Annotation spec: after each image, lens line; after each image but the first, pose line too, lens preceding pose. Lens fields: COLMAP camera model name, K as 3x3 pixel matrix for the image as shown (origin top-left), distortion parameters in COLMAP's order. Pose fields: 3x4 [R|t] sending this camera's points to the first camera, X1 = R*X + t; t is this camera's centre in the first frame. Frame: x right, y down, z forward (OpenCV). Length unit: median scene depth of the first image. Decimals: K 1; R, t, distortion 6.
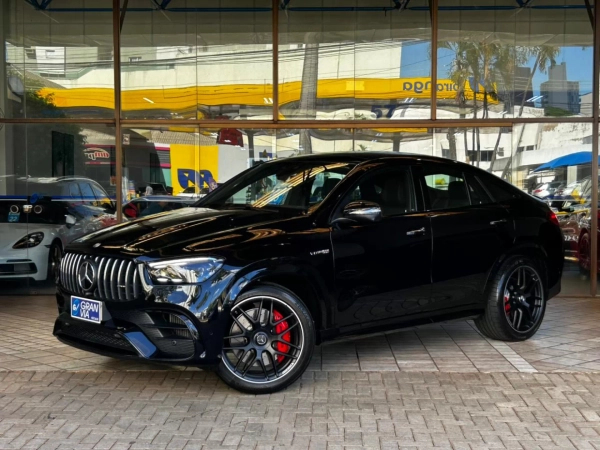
lens RADIAL K [[995.1, 0, 300.0], [0, 995.1, 225.0], [0, 0, 1]] dist [0.196071, -0.243964]
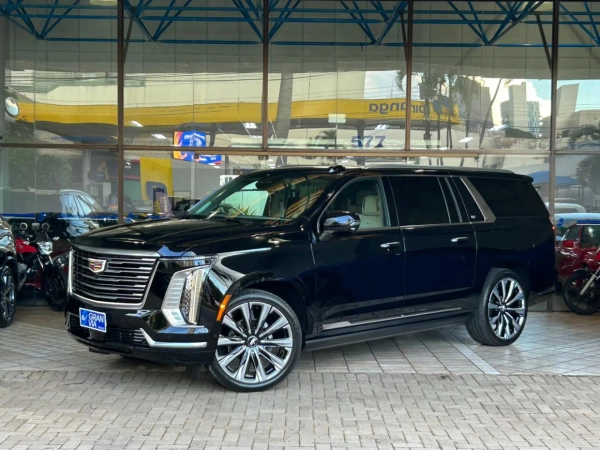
lens RADIAL K [[995.1, 0, 300.0], [0, 995.1, 225.0], [0, 0, 1]] dist [0.196071, -0.243964]
pose [[0.999282, 0.010786, 0.036311, -0.038879], [-0.010225, 0.999826, -0.015579, -0.006194], [-0.036473, 0.015197, 0.999219, -0.151585]]
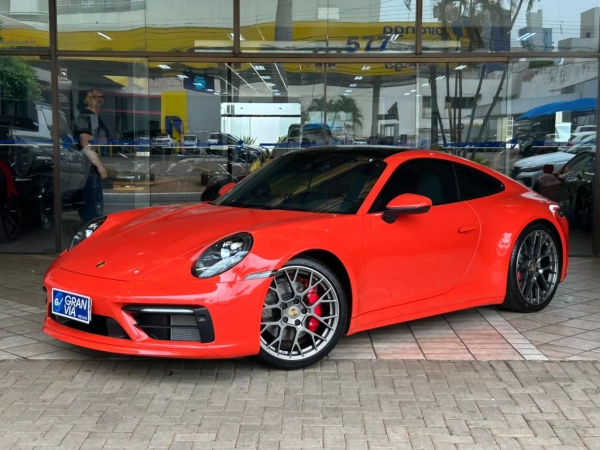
lens RADIAL K [[995.1, 0, 300.0], [0, 995.1, 225.0], [0, 0, 1]] dist [0.196071, -0.243964]
pose [[0.999779, 0.002136, 0.020898, 0.020432], [-0.003225, 0.998632, 0.052199, -0.002557], [-0.020757, -0.052255, 0.998418, 0.199474]]
